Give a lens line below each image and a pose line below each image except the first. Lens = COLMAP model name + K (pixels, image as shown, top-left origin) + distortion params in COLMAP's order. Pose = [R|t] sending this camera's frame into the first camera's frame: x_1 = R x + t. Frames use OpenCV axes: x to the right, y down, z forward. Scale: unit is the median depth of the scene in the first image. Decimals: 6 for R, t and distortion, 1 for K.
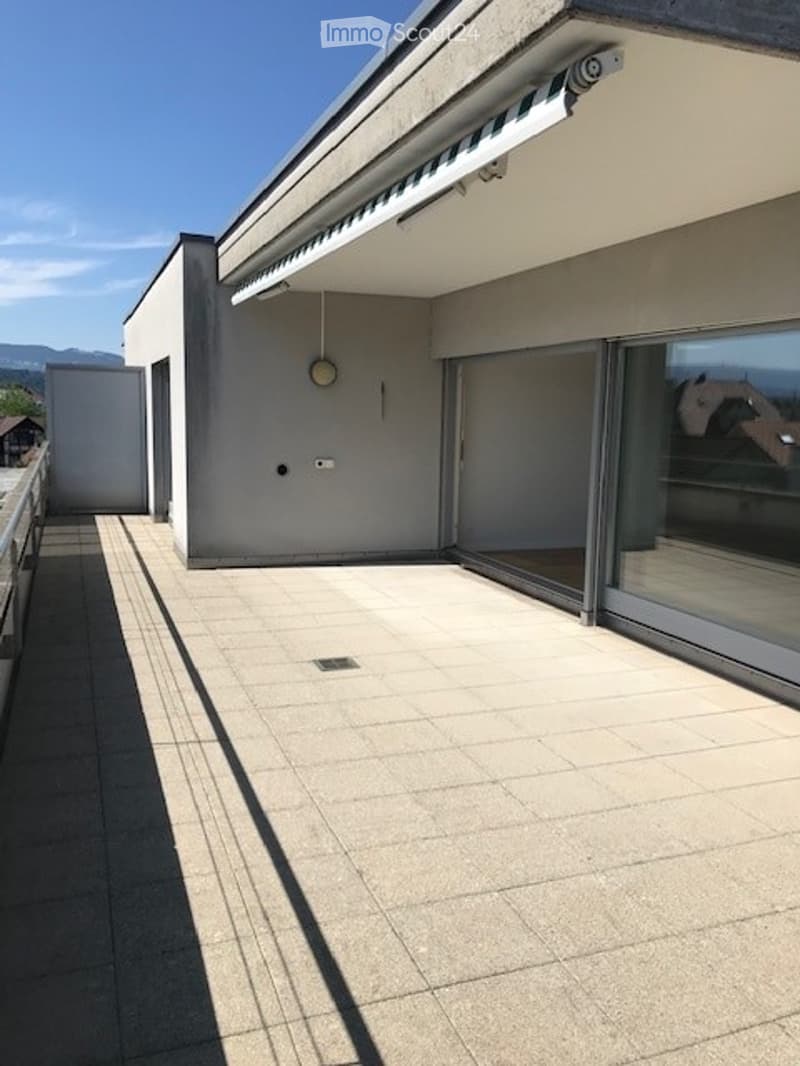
lens RADIAL K [[890.3, 0, 400.0], [0, 890.3, 533.0], [0, 0, 1]] dist [0.108794, 0.004368]
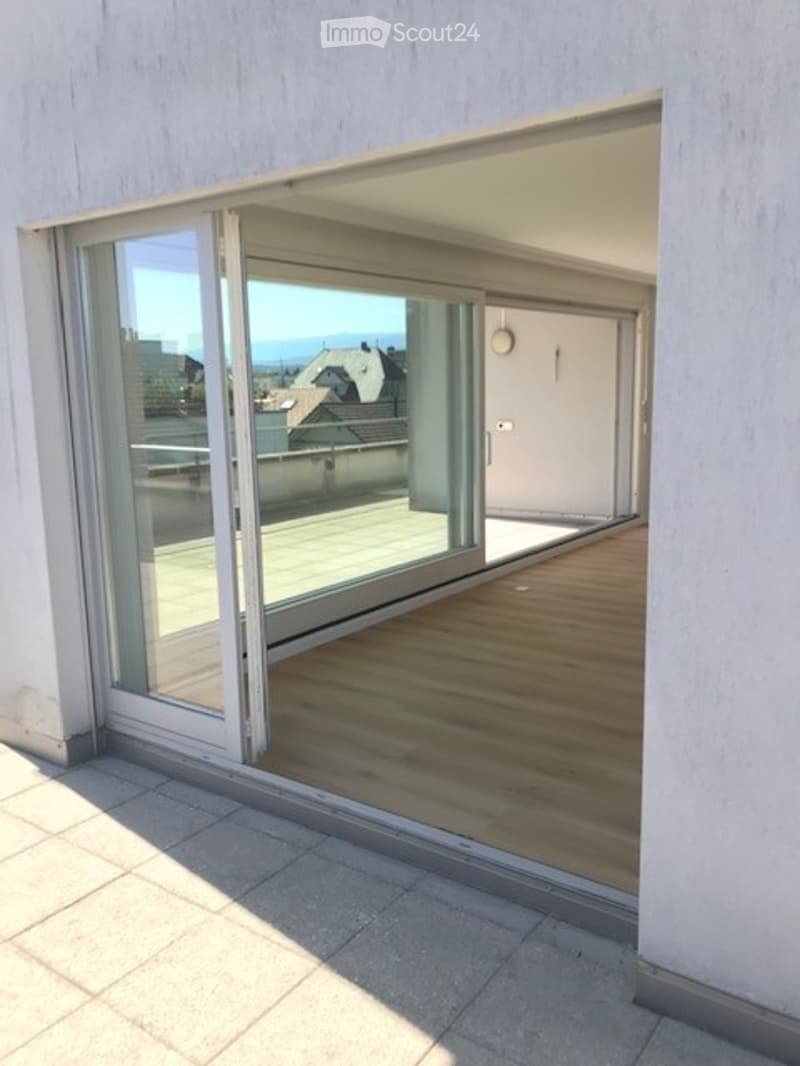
lens RADIAL K [[874.7, 0, 400.0], [0, 874.7, 533.0], [0, 0, 1]] dist [0.006281, 0.010833]
pose [[0.562085, 0.110340, -0.819686, 1.182746], [-0.080414, 0.993656, 0.078616, -0.034519], [0.823161, 0.021725, 0.567392, 0.473742]]
